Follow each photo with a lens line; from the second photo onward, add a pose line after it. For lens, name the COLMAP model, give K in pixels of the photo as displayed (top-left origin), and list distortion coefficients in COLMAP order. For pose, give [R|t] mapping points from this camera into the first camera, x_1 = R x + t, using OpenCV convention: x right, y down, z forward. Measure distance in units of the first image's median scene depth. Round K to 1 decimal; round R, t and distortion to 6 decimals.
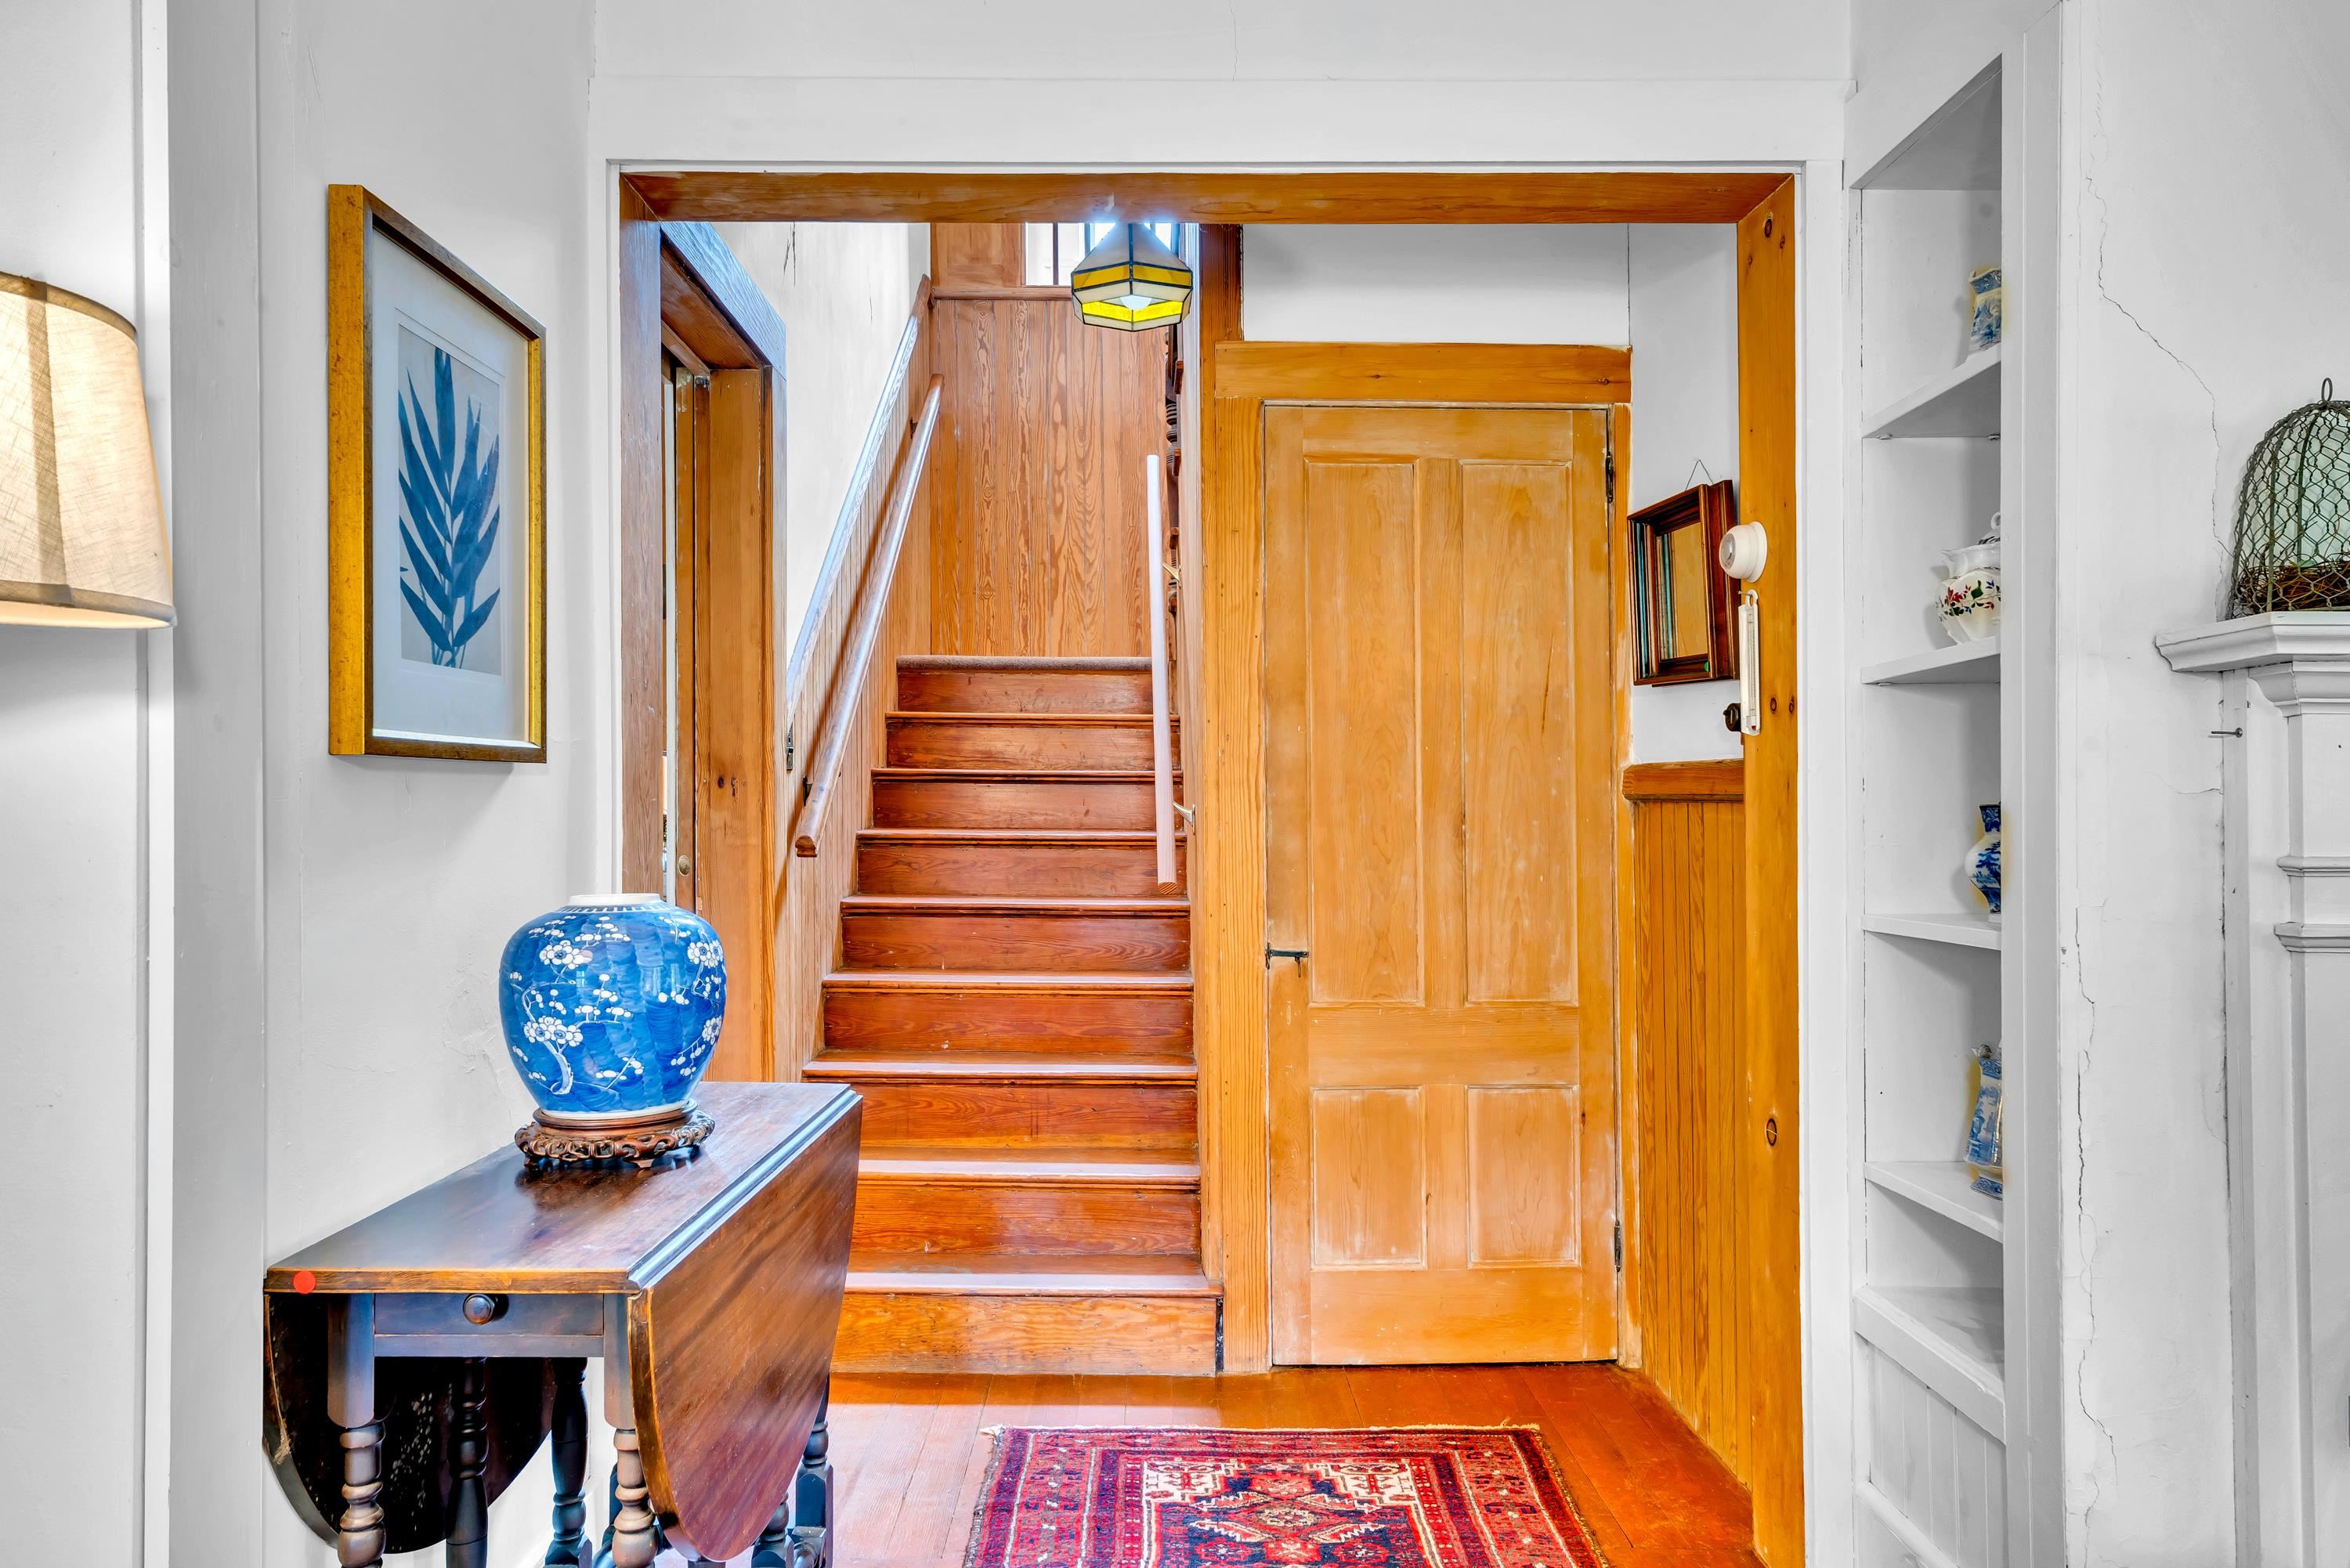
lens RADIAL K [[1588.5, 0, 1225.1], [0, 1588.5, 750.4], [0, 0, 1]] dist [0.011850, 0.007843]
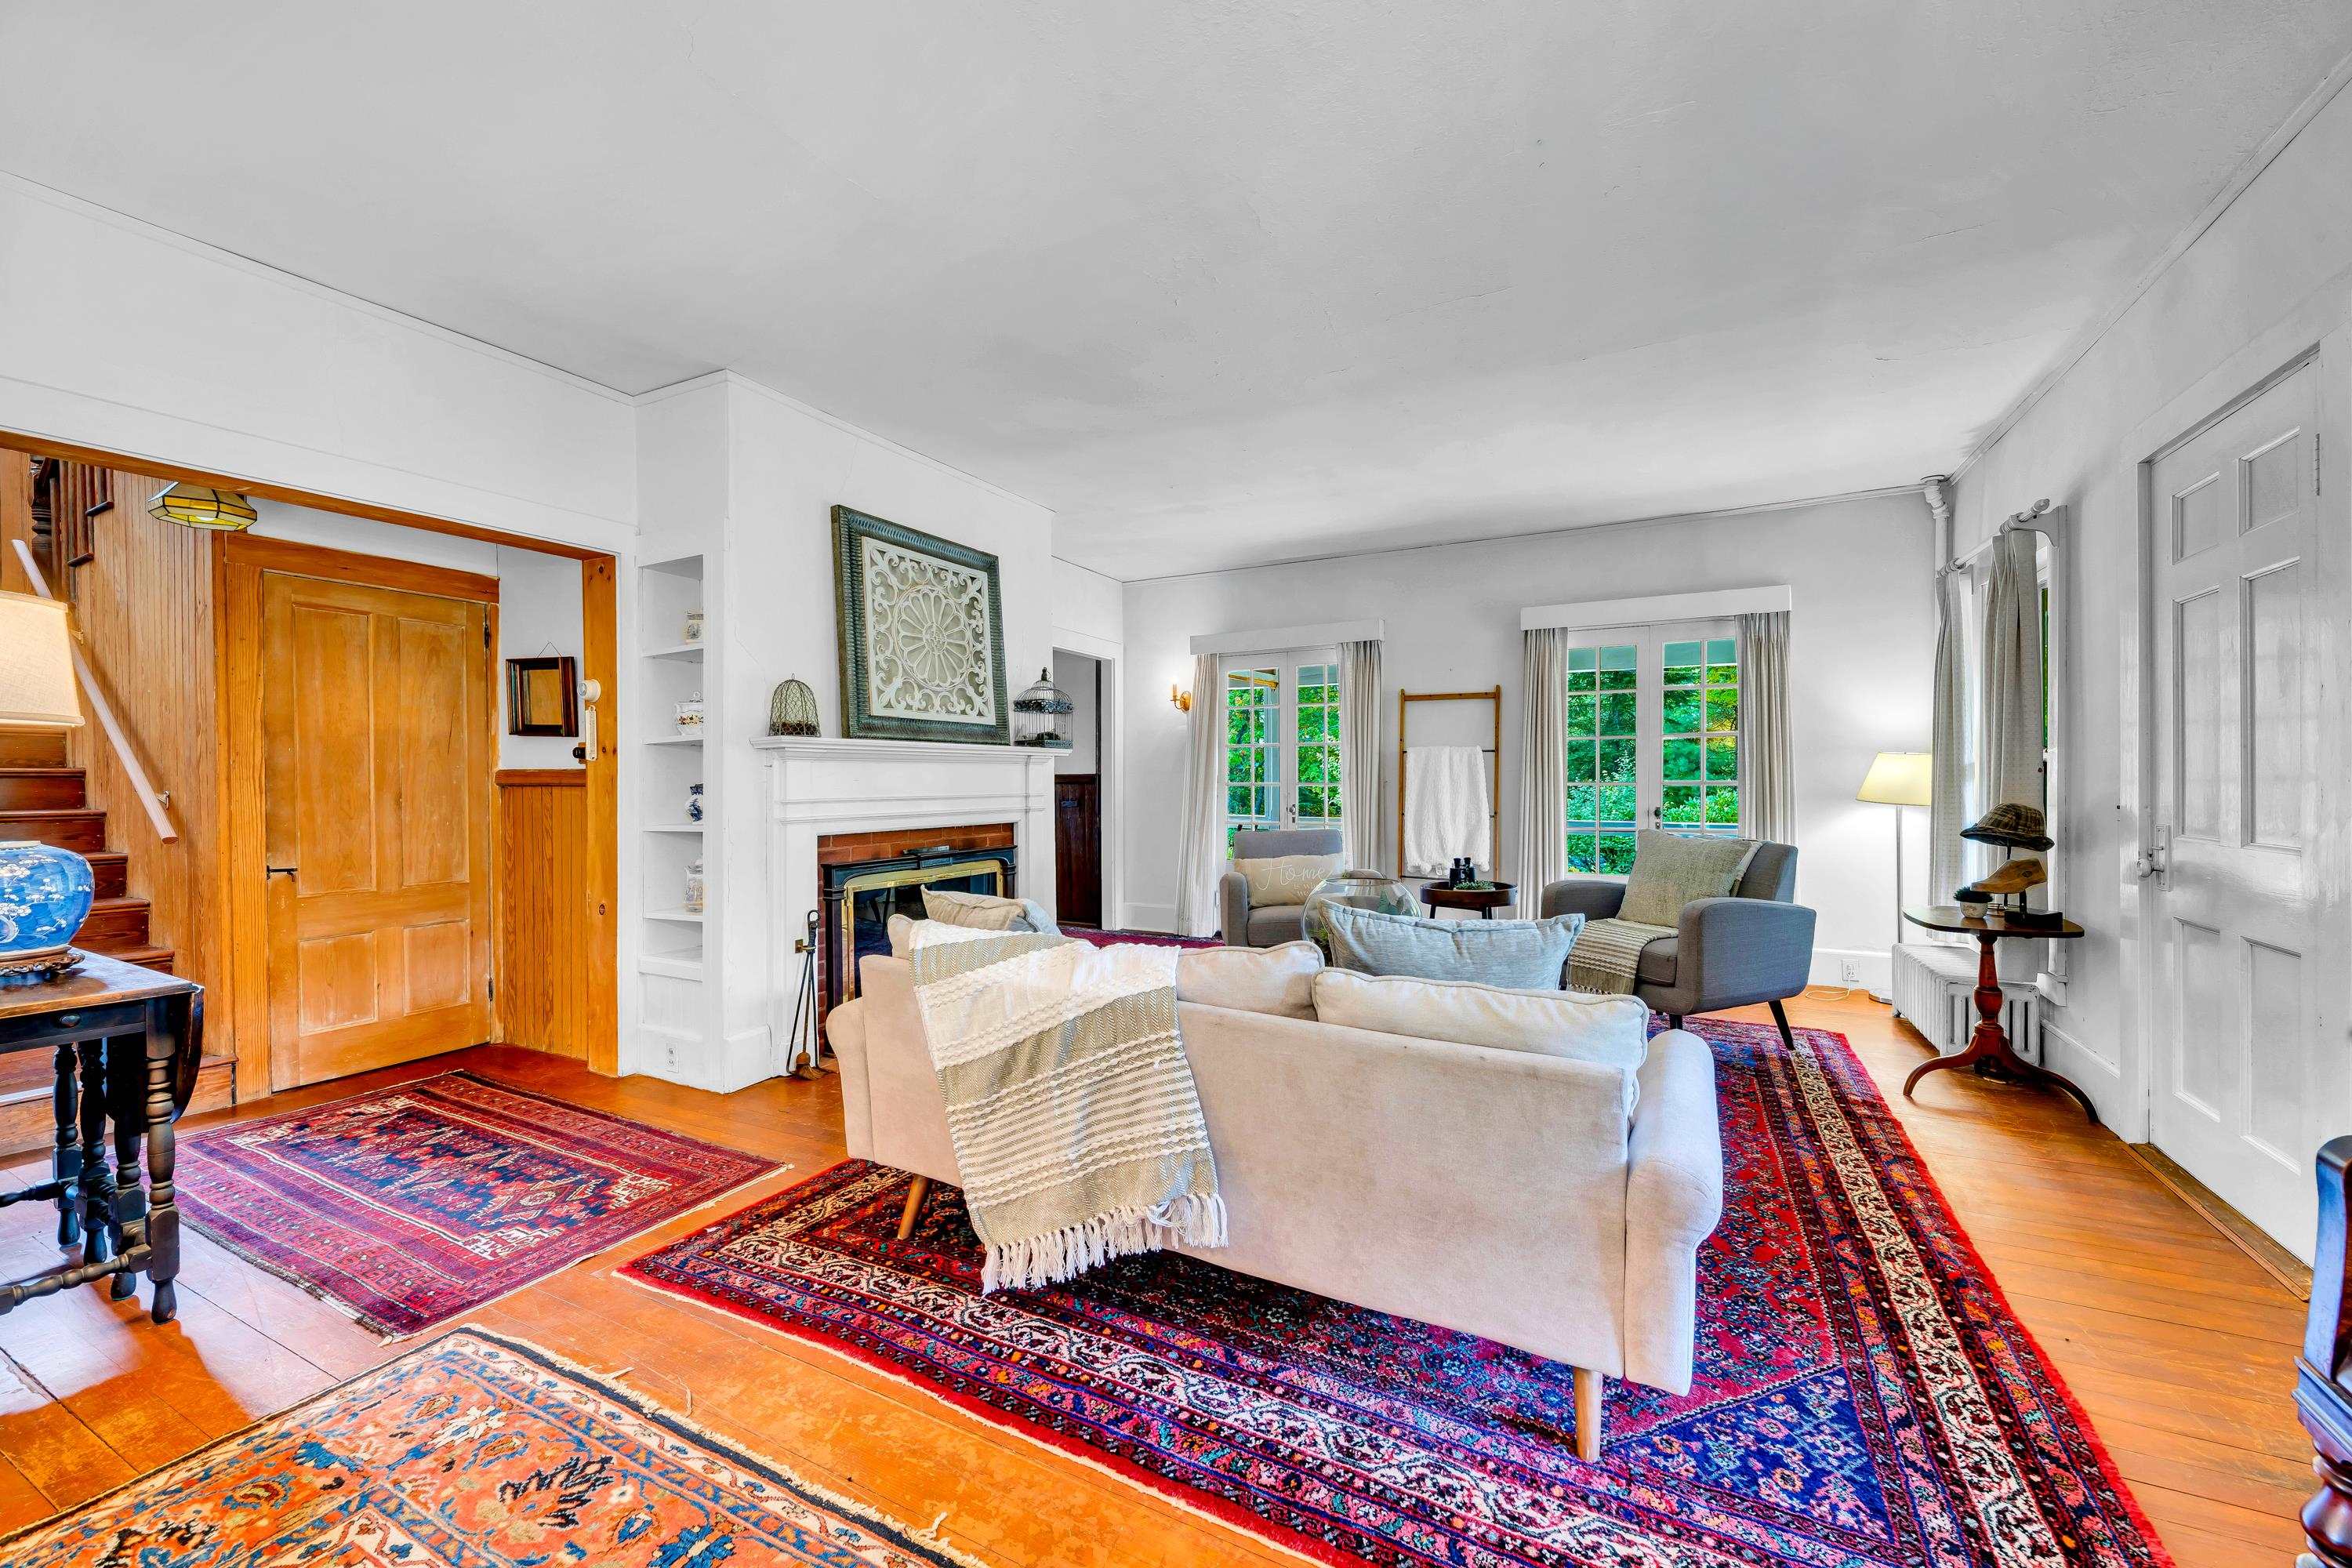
lens RADIAL K [[909.4, 0, 1163.5], [0, 909.4, 784.4], [0, 0, 1]] dist [0.007770, -0.002997]
pose [[0.507928, -0.006438, 0.861376, -0.362903], [-0.020414, 0.999601, 0.019508, -0.014568], [-0.861158, -0.027493, 0.507594, -0.429485]]
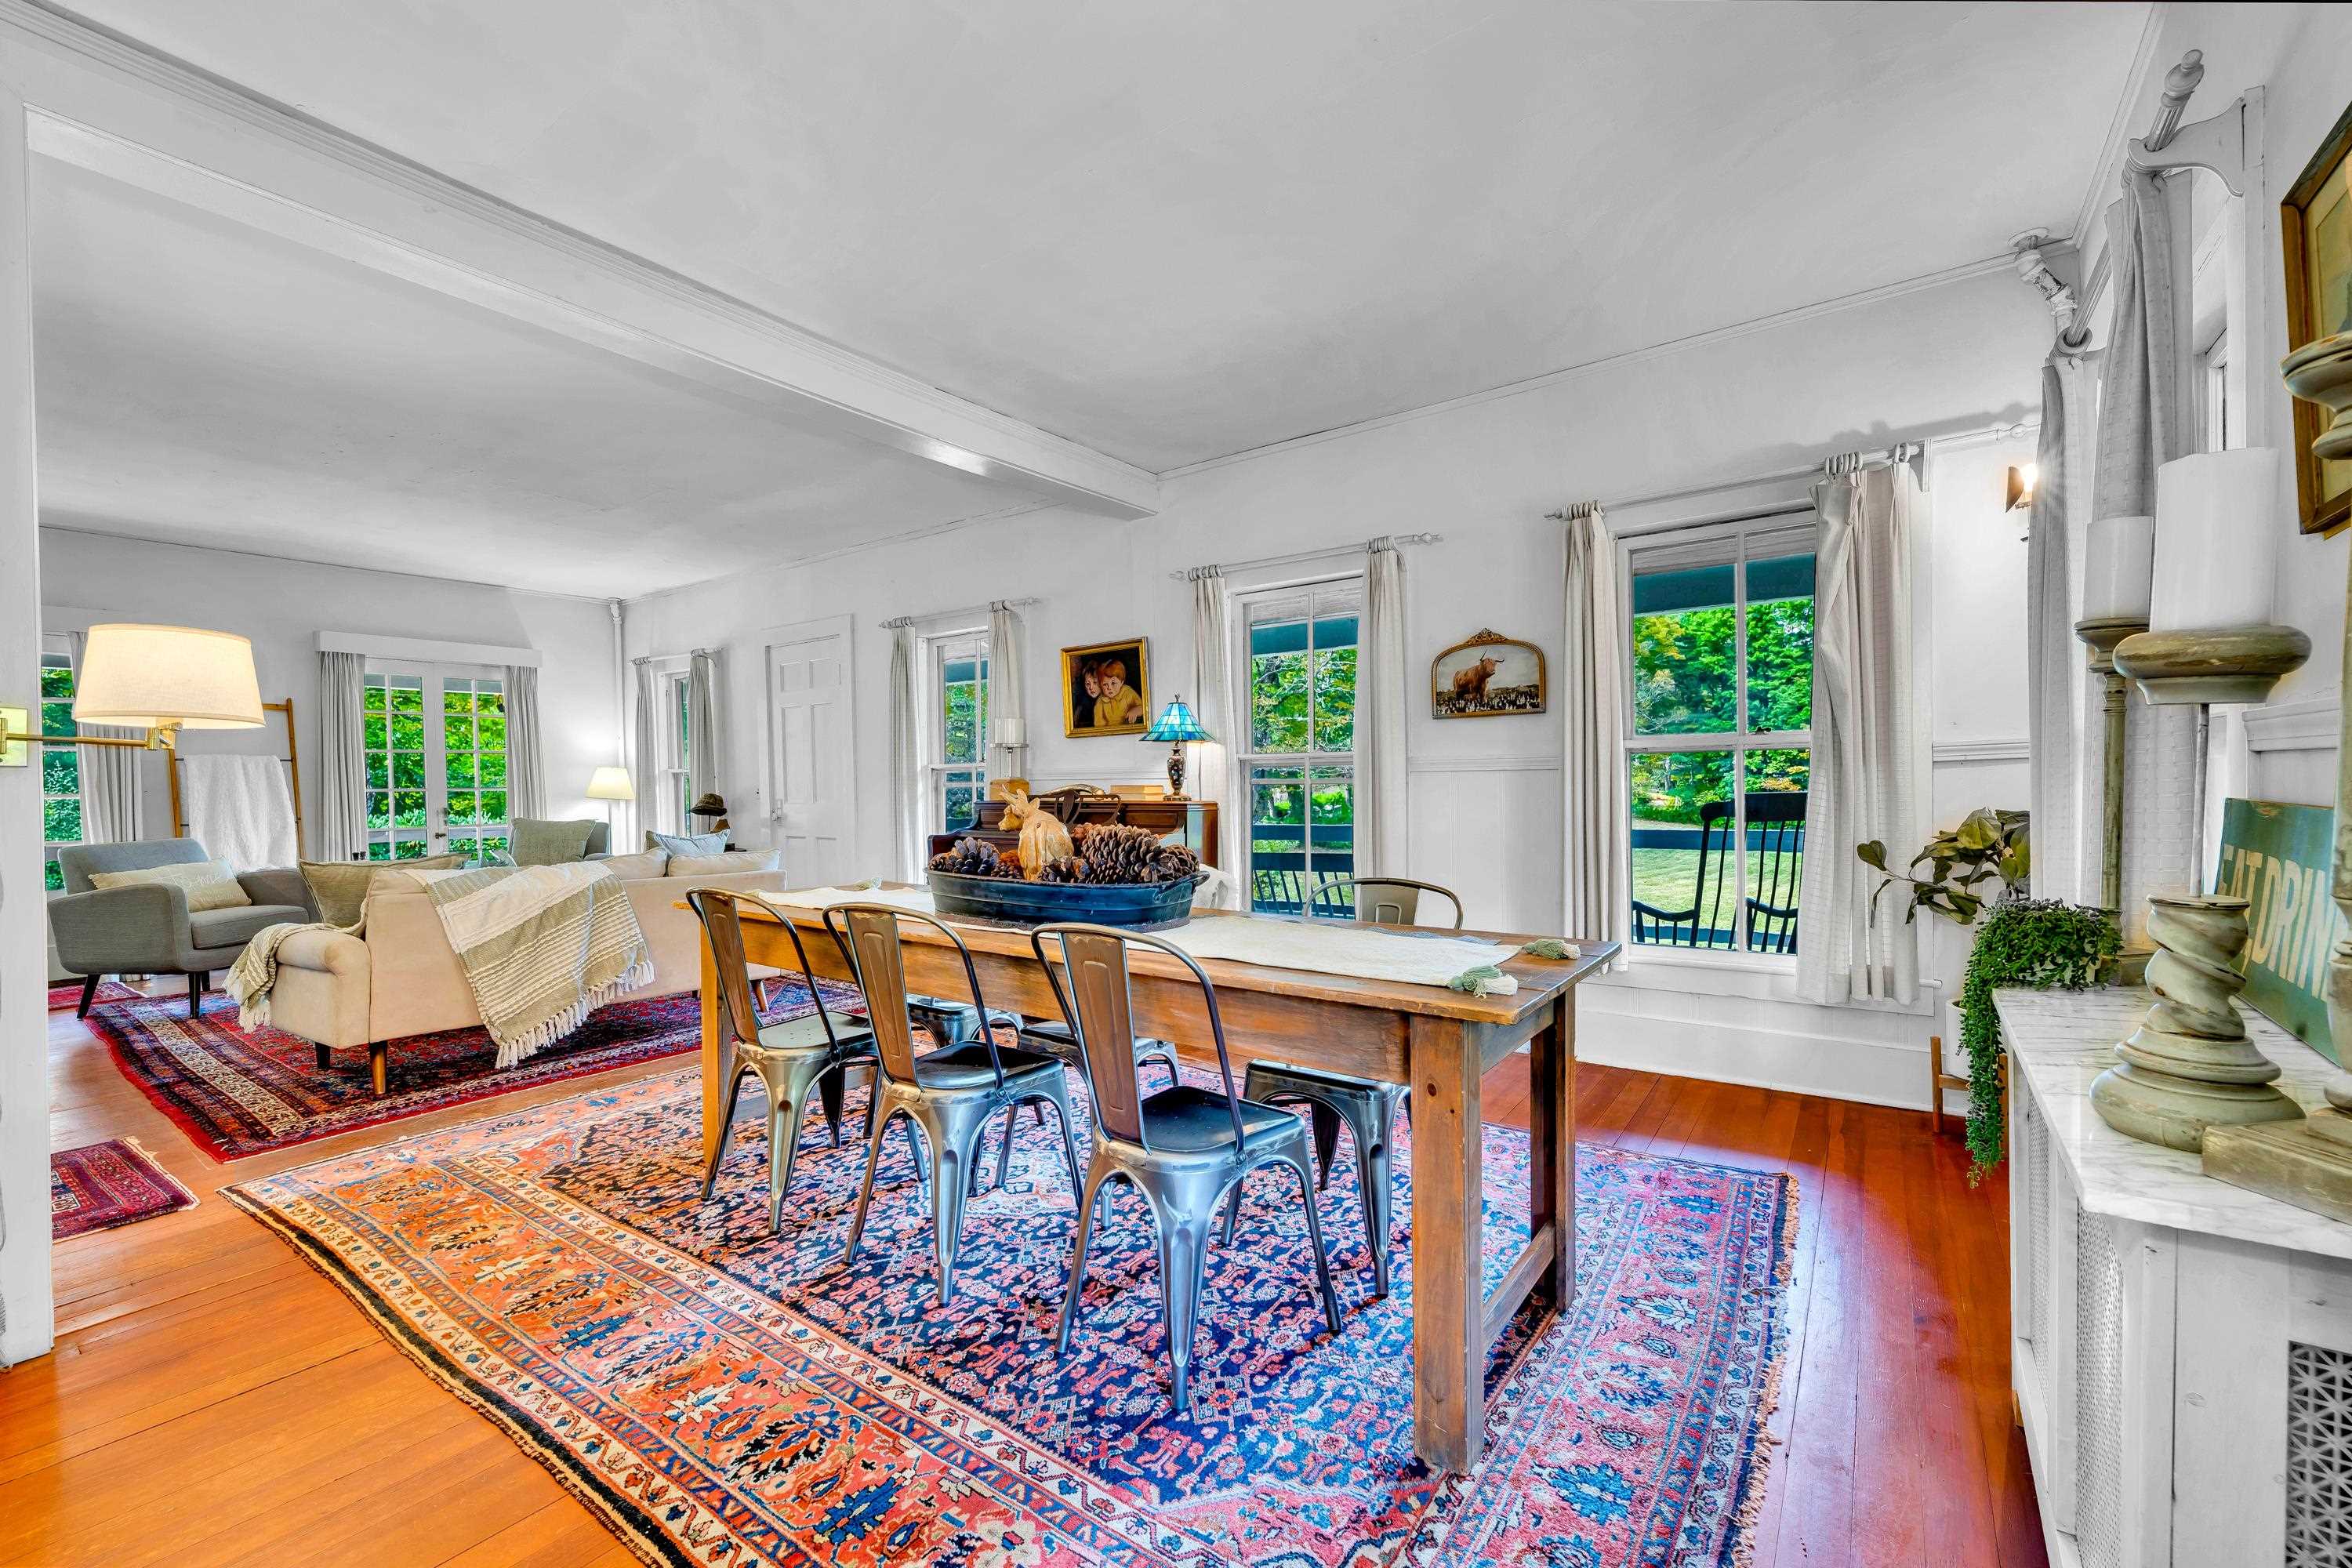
lens RADIAL K [[980.5, 0, 1207.1], [0, 980.5, 784.1], [0, 0, 1]] dist [0.001623, 0.000854]
pose [[-0.801988, 0.009565, 0.597264, -1.312721], [-0.000233, 0.999867, -0.016326, 0.026286], [-0.597340, -0.013233, -0.801879, 0.465819]]
